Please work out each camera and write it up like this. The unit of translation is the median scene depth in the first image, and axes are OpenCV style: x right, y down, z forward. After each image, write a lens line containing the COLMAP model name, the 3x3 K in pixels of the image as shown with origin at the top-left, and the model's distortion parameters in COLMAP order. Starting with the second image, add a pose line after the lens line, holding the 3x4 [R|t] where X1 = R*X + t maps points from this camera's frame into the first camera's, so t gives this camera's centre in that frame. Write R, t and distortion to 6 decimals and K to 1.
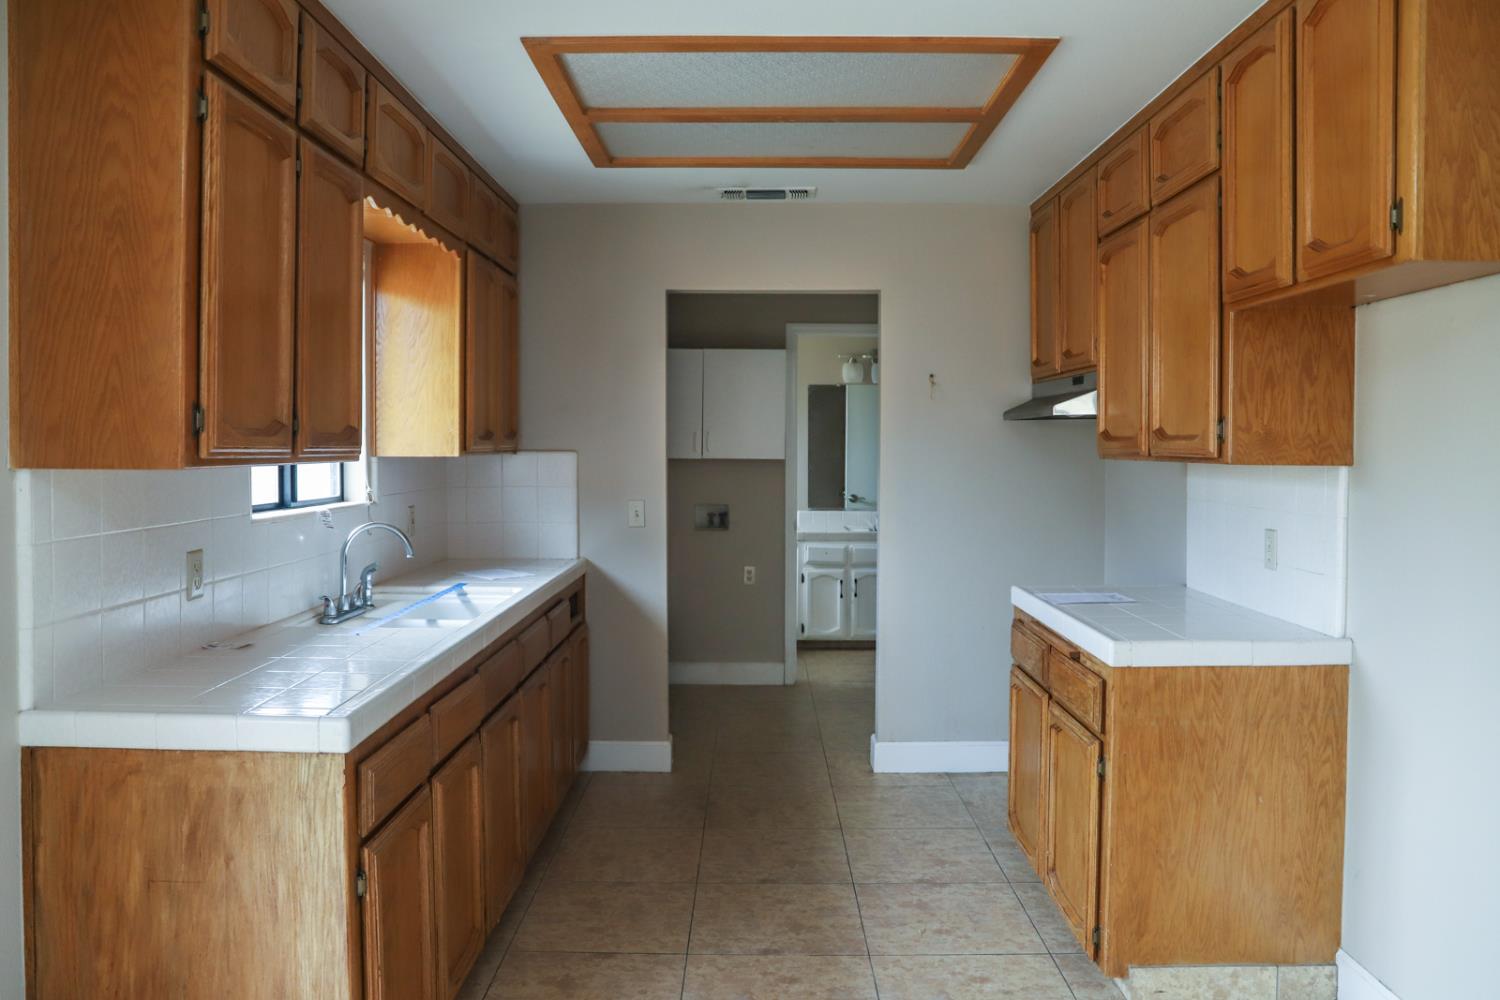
lens RADIAL K [[1107.4, 0, 761.8], [0, 1107.4, 470.3], [0, 0, 1]] dist [-0.110704, 0.069370]
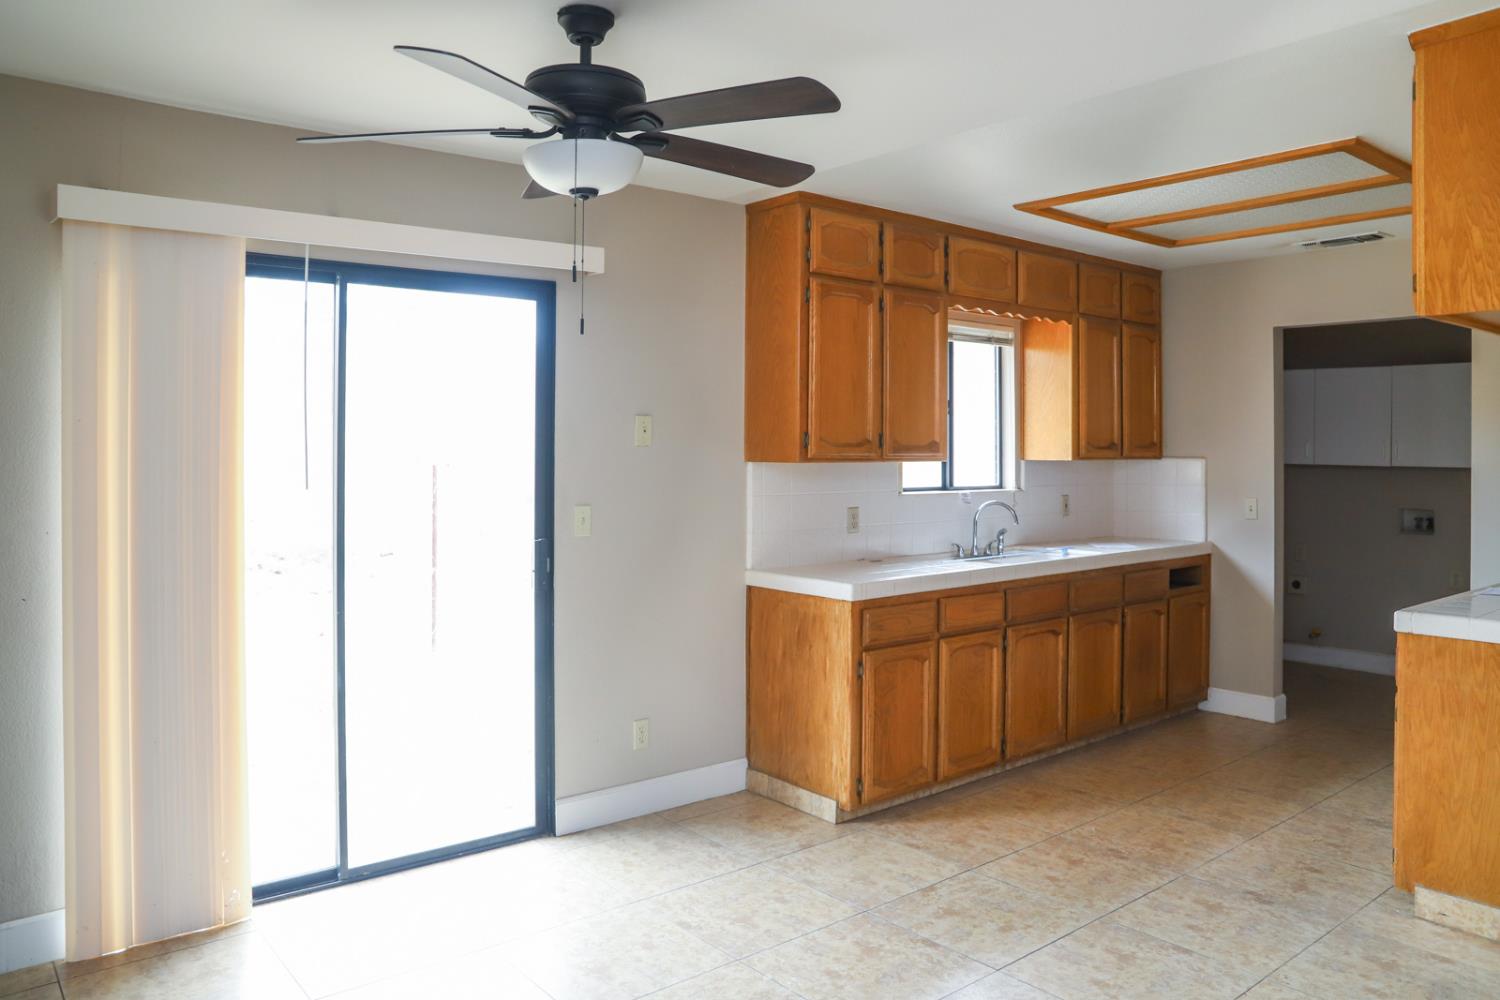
lens RADIAL K [[1084.0, 0, 755.4], [0, 1084.0, 456.9], [0, 0, 1]] dist [-0.107849, 0.061450]
pose [[0.644346, 0.005845, -0.764712, 0.753126], [-0.020251, 0.999751, -0.009422, 0.006327], [0.764466, 0.021557, 0.644304, -0.331432]]
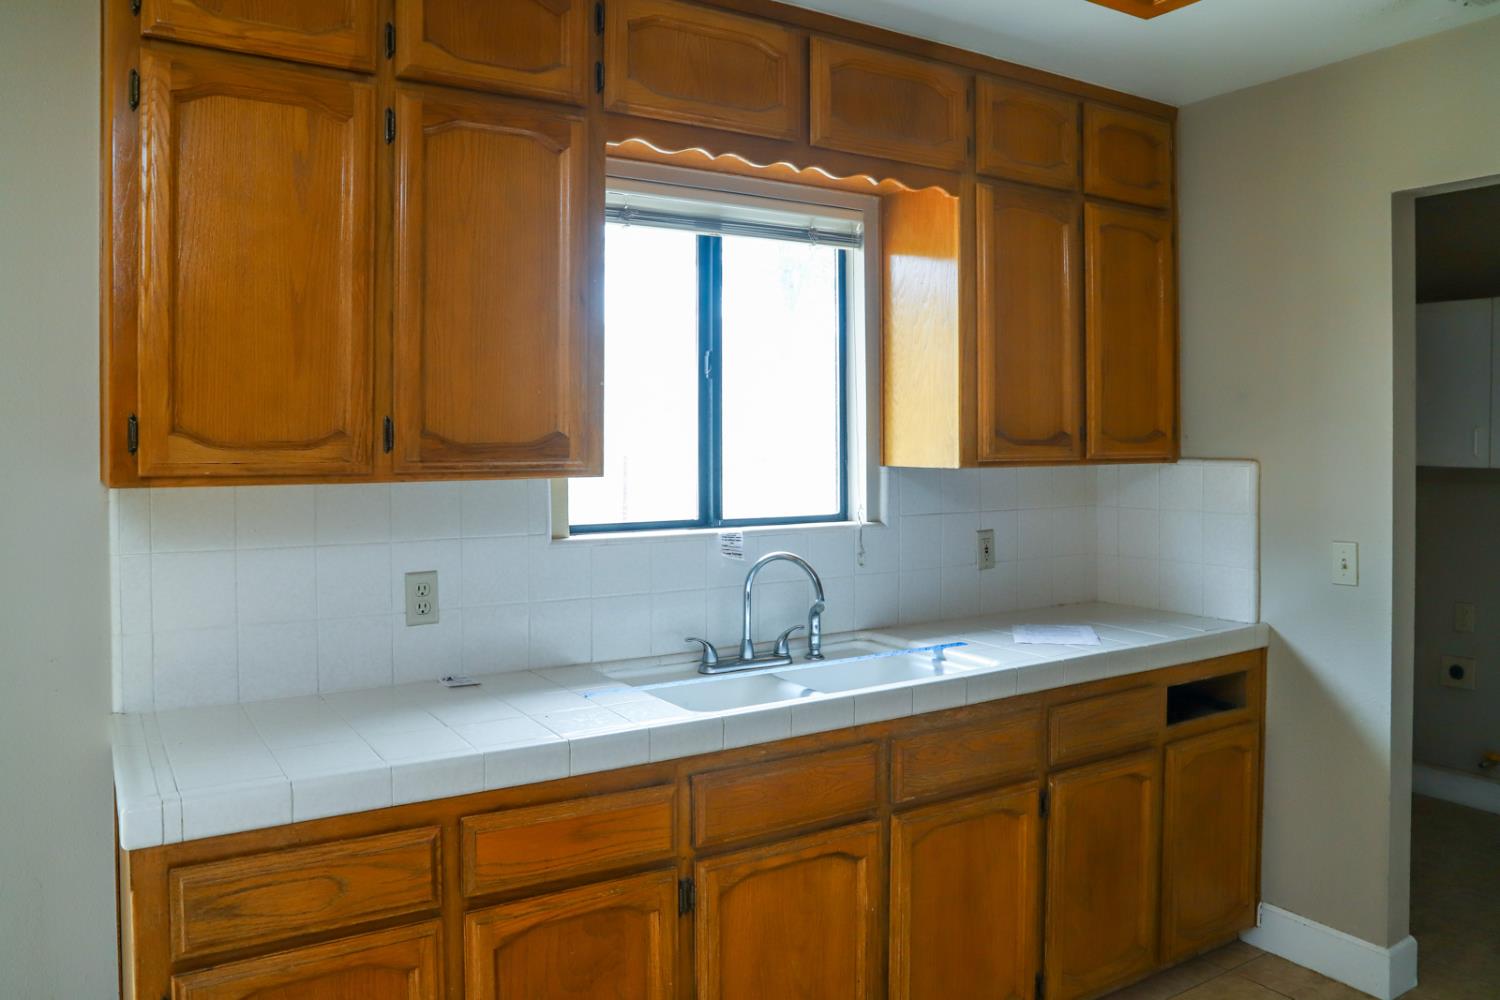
lens RADIAL K [[1084.0, 0, 755.4], [0, 1084.0, 456.9], [0, 0, 1]] dist [-0.107849, 0.061450]
pose [[0.533340, 0.015183, -0.845765, 0.355306], [-0.017978, 0.999817, 0.006612, -0.031262], [0.845710, 0.011679, 0.533515, 0.699379]]
